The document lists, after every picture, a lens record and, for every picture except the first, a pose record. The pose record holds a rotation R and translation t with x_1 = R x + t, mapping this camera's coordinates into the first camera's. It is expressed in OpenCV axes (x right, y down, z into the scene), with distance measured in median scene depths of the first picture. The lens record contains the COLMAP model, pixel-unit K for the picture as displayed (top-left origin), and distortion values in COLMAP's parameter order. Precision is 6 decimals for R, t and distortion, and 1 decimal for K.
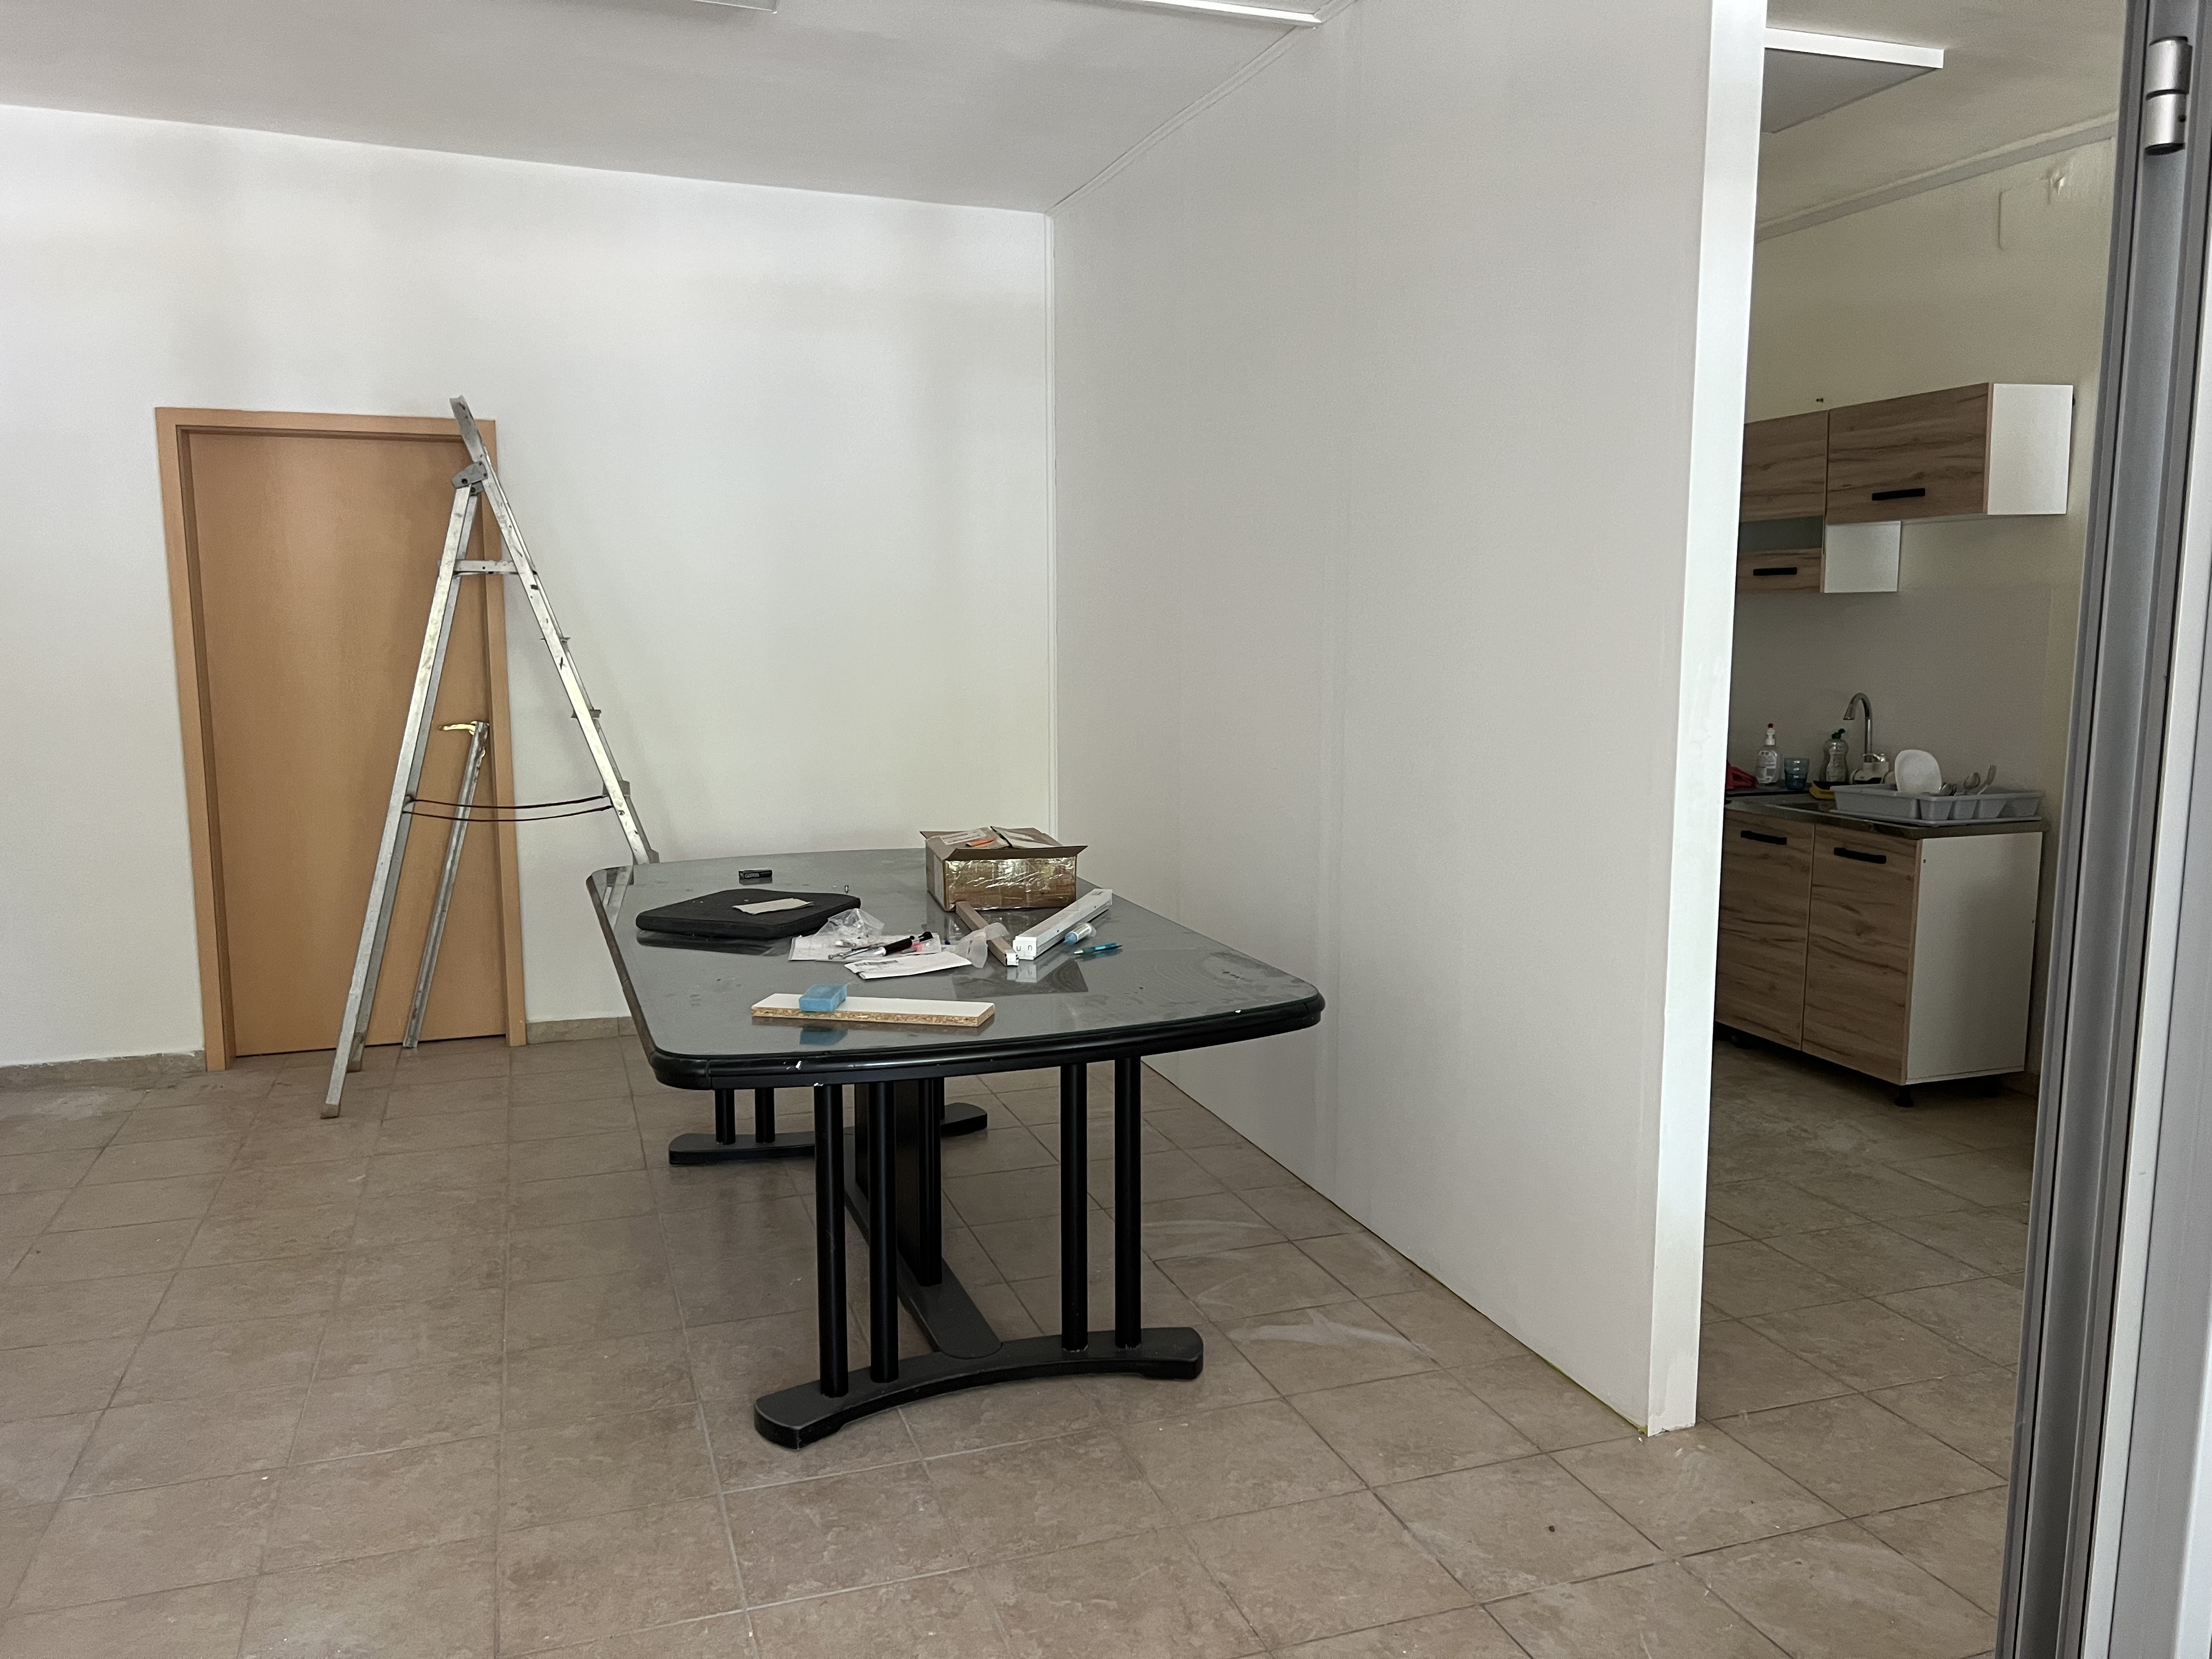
lens RADIAL K [[1663.9, 0, 1110.1], [0, 1663.9, 830.4], [0, 0, 1]] dist [0.082124, -0.083712]
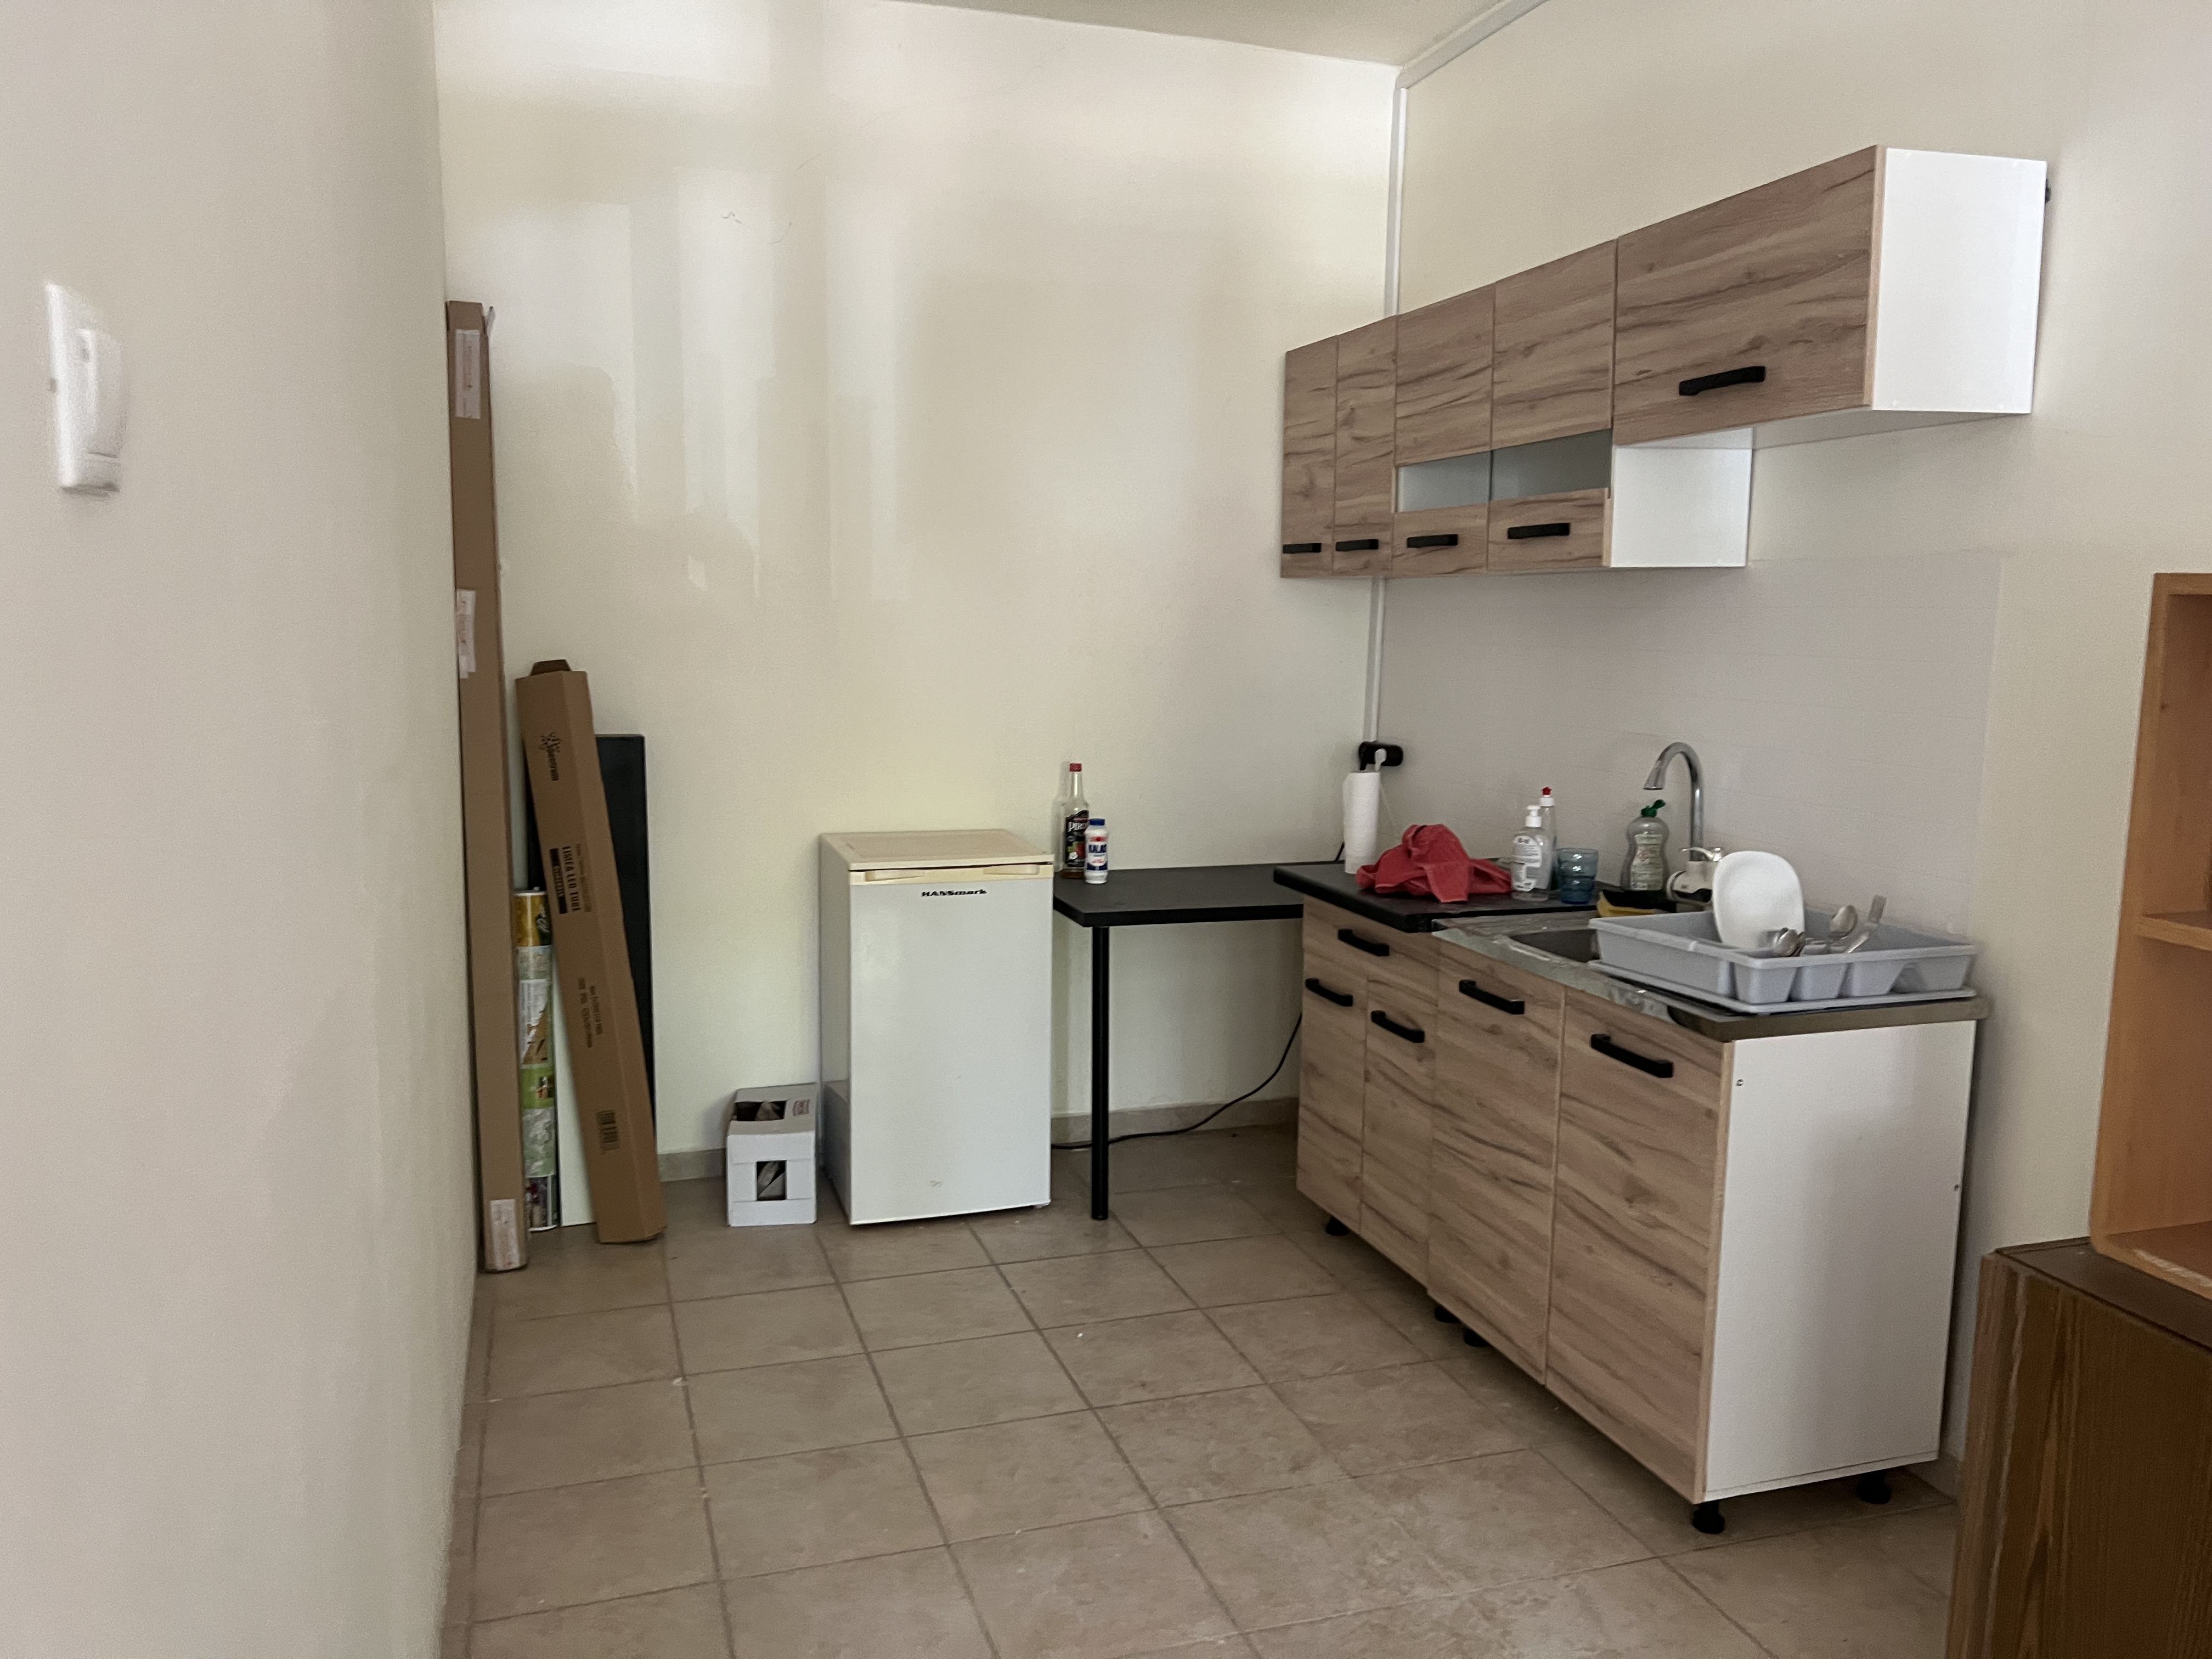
lens RADIAL K [[1663.9, 0, 1101.0], [0, 1663.9, 835.5], [0, 0, 1]] dist [0.082124, -0.083712]
pose [[0.999587, 0.015445, -0.024220, 0.281993], [-0.015165, 0.999816, 0.011707, -0.057643], [0.024396, -0.011335, 0.999638, 0.453332]]
